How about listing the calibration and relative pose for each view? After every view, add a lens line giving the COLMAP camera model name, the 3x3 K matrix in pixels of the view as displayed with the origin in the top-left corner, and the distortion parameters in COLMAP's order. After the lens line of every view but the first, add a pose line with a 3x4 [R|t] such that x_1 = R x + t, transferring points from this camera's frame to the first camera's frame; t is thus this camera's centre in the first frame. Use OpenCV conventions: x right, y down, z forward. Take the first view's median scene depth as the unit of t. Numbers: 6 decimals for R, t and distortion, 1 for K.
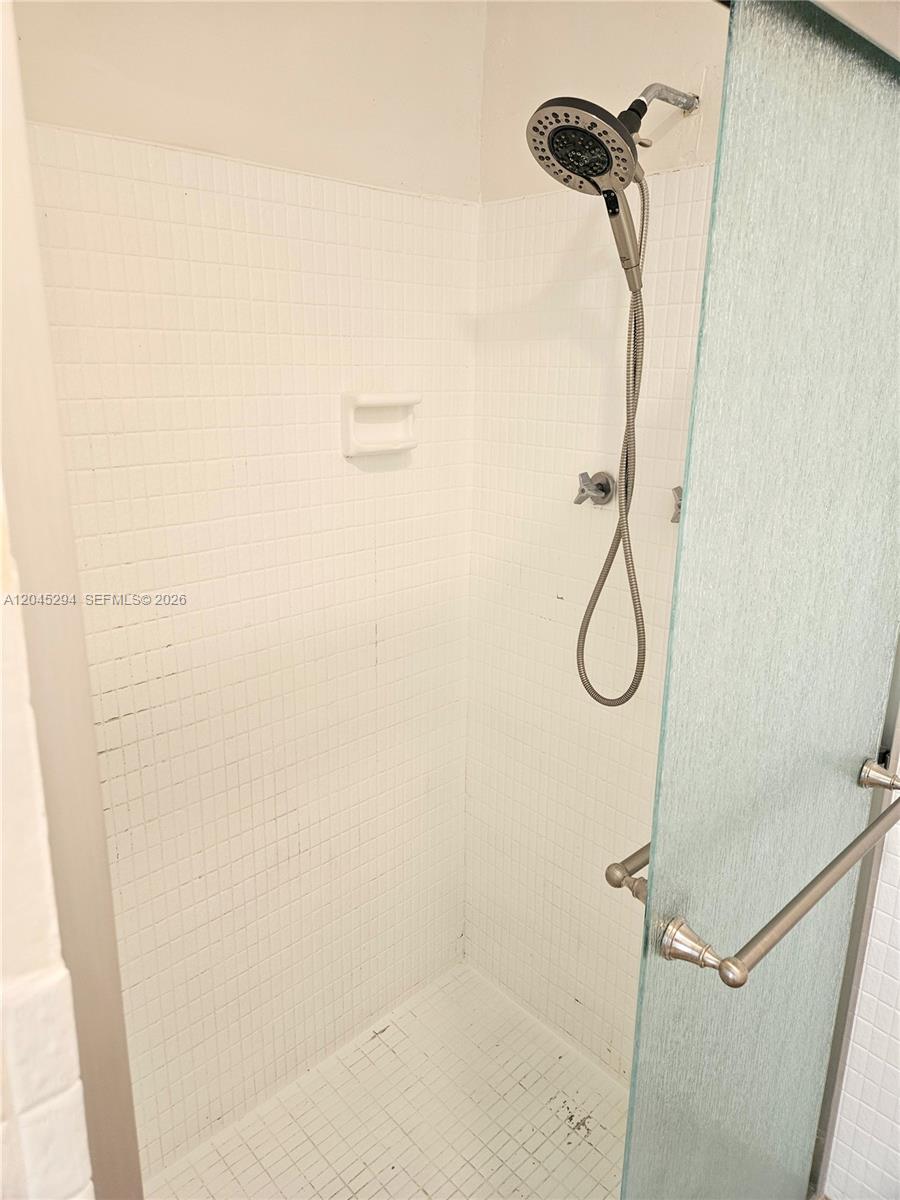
lens RADIAL K [[800.4, 0, 444.7], [0, 800.4, 595.6], [0, 0, 1]] dist [0.071054, -0.052837]
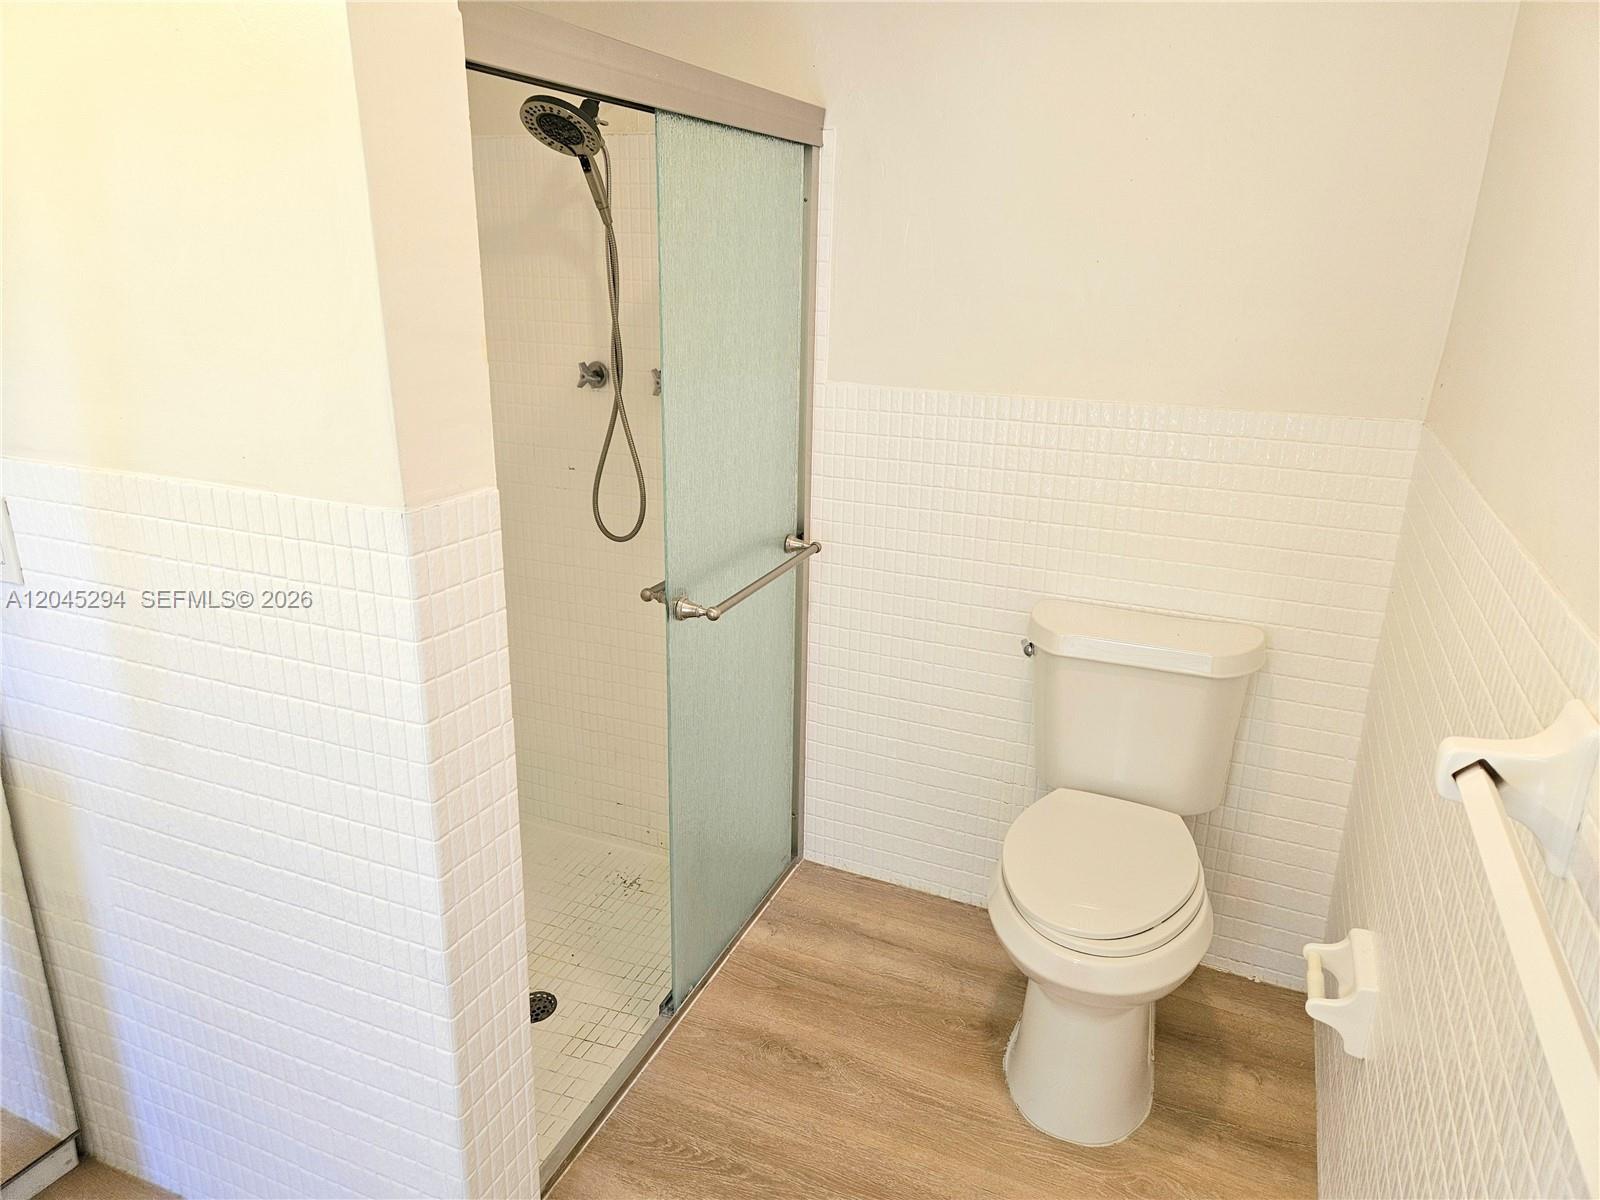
lens RADIAL K [[1067.2, 0, 789.8], [0, 1067.2, 595.1], [0, 0, 1]] dist [0.071054, -0.052837]
pose [[0.915469, -0.115042, 0.385592, -0.271712], [0.103640, 0.993342, 0.050305, 0.196743], [-0.388812, -0.006090, 0.921297, -0.845853]]
